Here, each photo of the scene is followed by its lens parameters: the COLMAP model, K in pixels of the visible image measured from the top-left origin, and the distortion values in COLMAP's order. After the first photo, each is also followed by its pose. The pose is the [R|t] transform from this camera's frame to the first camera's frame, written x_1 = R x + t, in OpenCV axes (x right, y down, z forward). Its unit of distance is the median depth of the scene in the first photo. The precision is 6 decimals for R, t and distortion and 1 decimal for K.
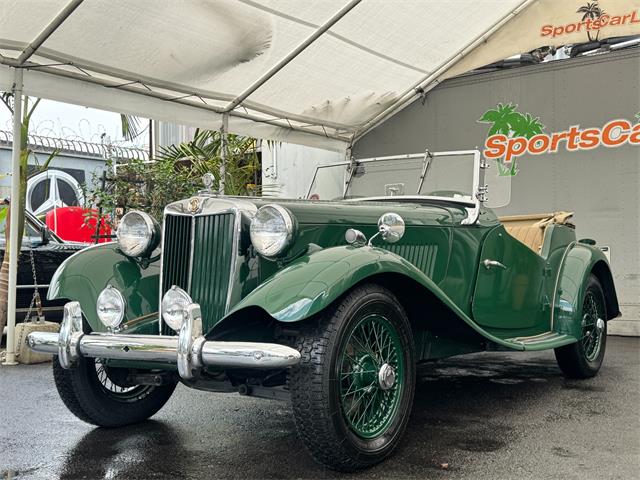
lens RADIAL K [[708.4, 0, 321.8], [0, 708.4, 249.5], [0, 0, 1]] dist [0.034746, 0.000000]
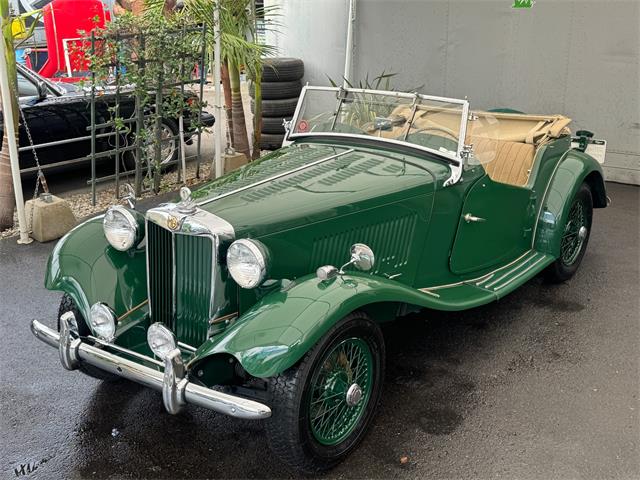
lens RADIAL K [[708.4, 0, 319.0], [0, 708.4, 247.4], [0, 0, 1]] dist [0.034746, 0.000000]
pose [[0.999659, 0.002327, -0.026008, 0.044419], [0.006685, 0.940027, 0.341034, -0.293353], [0.025242, -0.341092, 0.939691, 0.012716]]
